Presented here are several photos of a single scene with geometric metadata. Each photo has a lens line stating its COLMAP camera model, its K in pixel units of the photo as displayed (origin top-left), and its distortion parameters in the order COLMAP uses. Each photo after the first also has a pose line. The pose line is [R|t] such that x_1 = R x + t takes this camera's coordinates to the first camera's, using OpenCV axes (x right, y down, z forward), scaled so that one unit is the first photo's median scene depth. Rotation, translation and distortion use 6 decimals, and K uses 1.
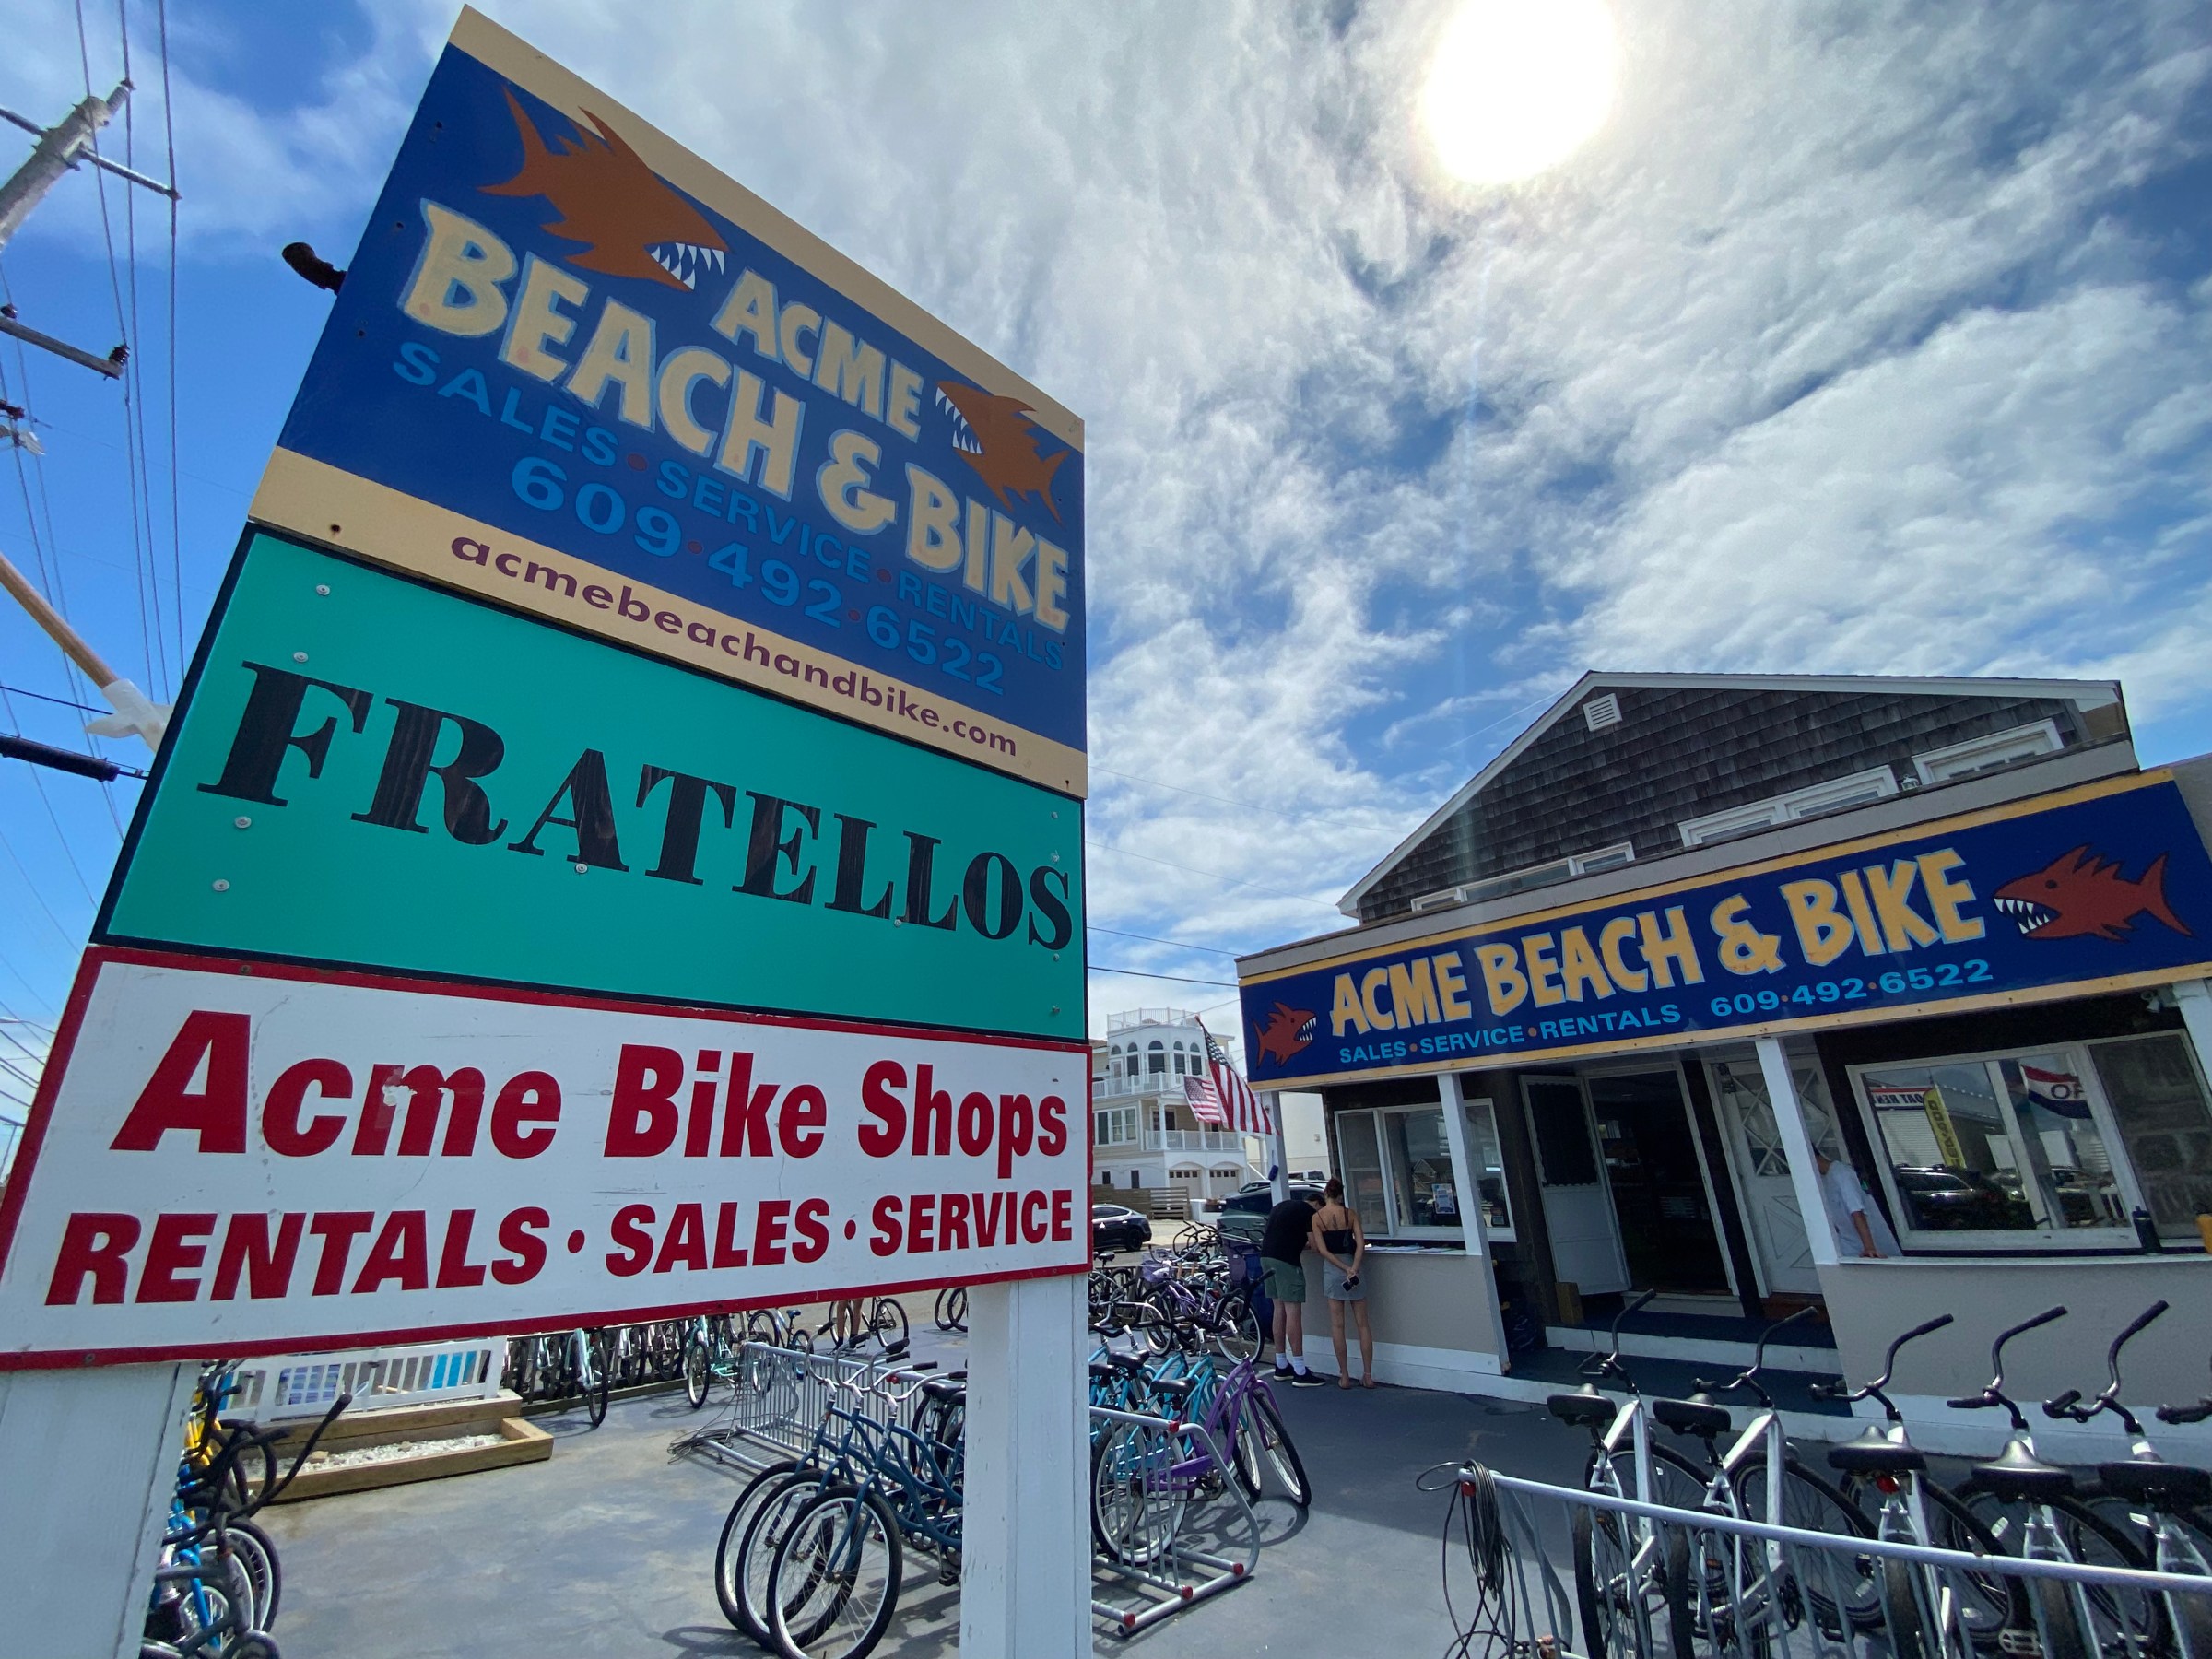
lens RADIAL K [[896.4, 0, 1096.7], [0, 896.4, 826.6], [0, 0, 1]] dist [0.024886, -0.024584]
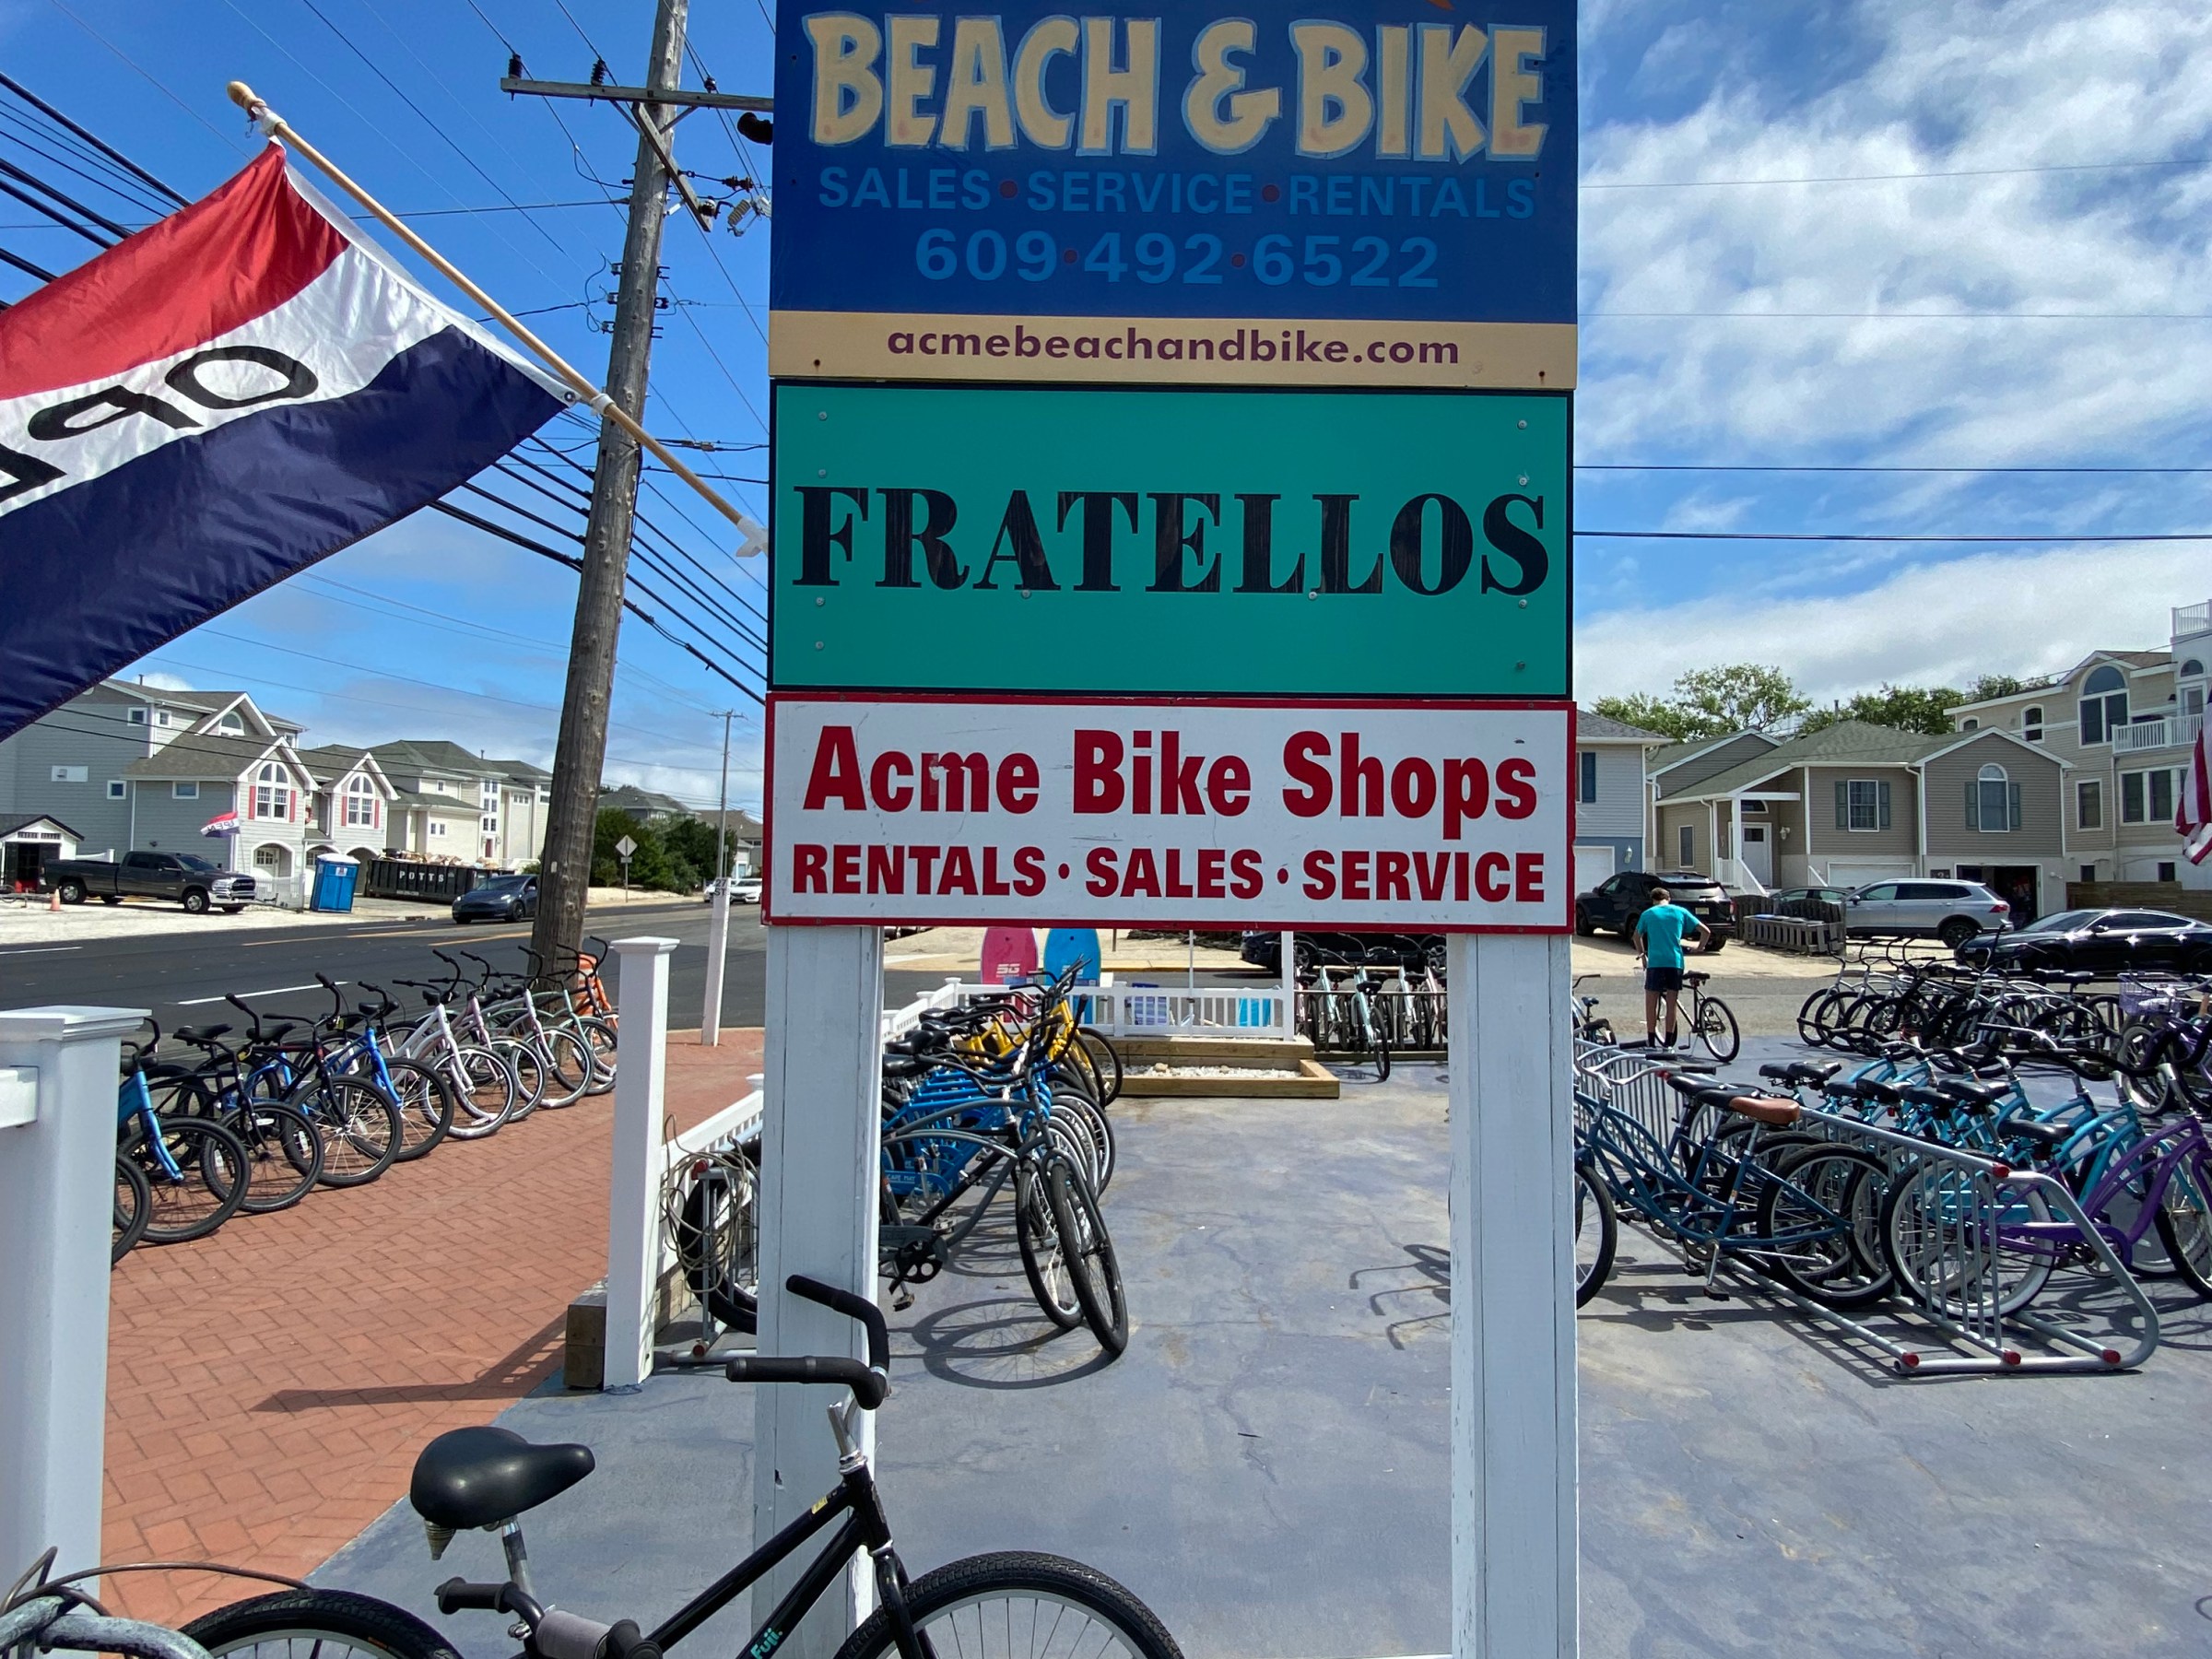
lens RADIAL K [[1192.0, 0, 1112.8], [0, 1192.0, 820.3], [0, 0, 1]] dist [0.071079, -0.075383]
pose [[0.746441, 0.005175, -0.665431, 0.396776], [0.218105, 0.942832, 0.251989, -0.030753], [0.628693, -0.333229, 0.702640, -0.116521]]
